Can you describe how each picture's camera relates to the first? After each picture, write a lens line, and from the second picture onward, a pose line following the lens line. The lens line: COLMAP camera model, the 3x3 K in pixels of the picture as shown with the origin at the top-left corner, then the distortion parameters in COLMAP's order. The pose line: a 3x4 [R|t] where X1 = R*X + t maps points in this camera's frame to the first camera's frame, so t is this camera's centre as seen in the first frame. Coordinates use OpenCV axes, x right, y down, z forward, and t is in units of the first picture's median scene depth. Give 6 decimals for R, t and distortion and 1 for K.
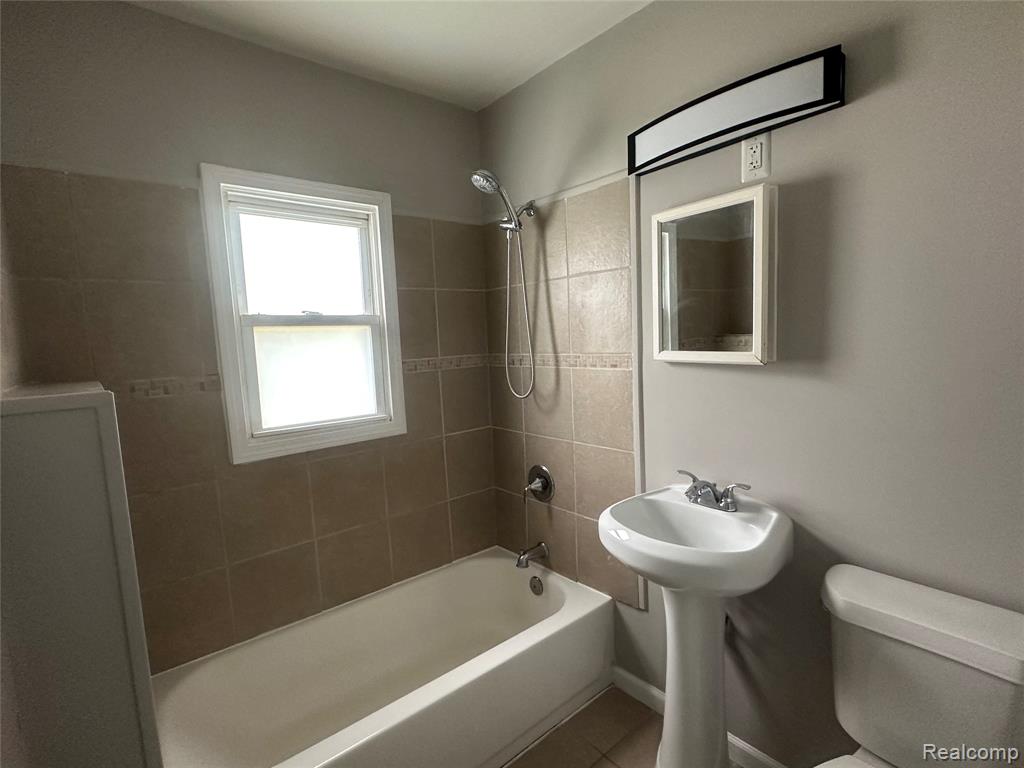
lens RADIAL K [[499.2, 0, 512.0], [0, 499.2, 384.0], [0, 0, 1]] dist [-0.001738, -0.000465]
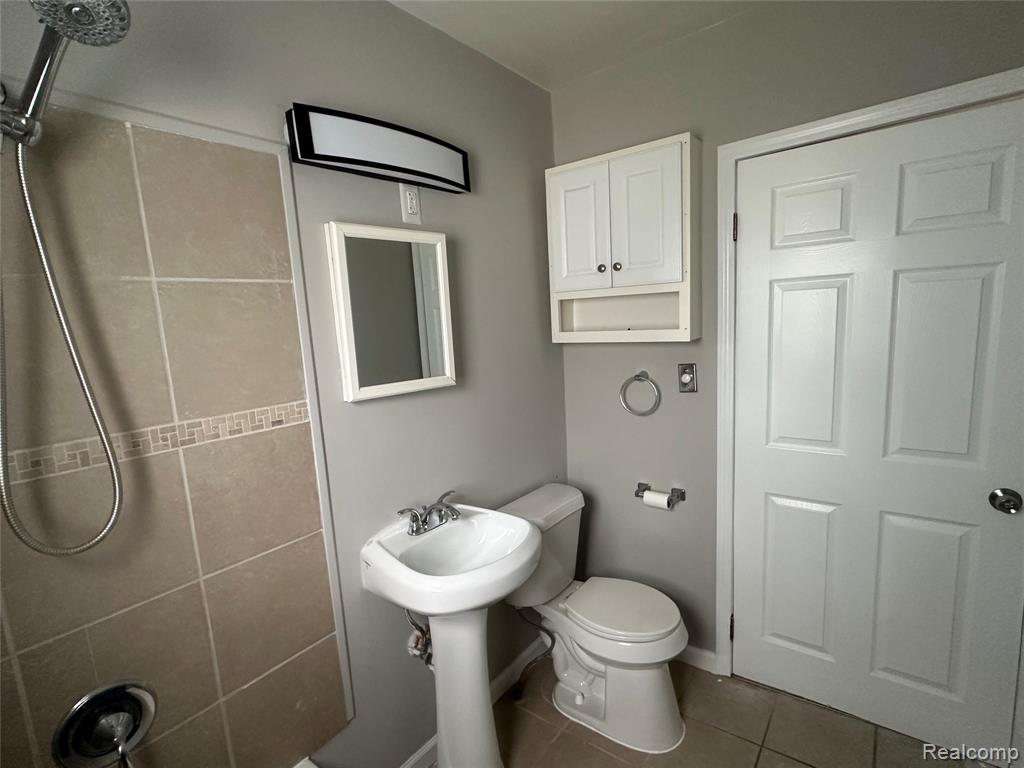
lens RADIAL K [[499.2, 0, 512.0], [0, 499.2, 384.0], [0, 0, 1]] dist [-0.001738, -0.000465]
pose [[-0.202383, -0.074579, 0.976463, -0.525144], [0.164246, 0.980387, 0.108921, -0.111184], [-0.965435, 0.182424, -0.186164, 0.825695]]
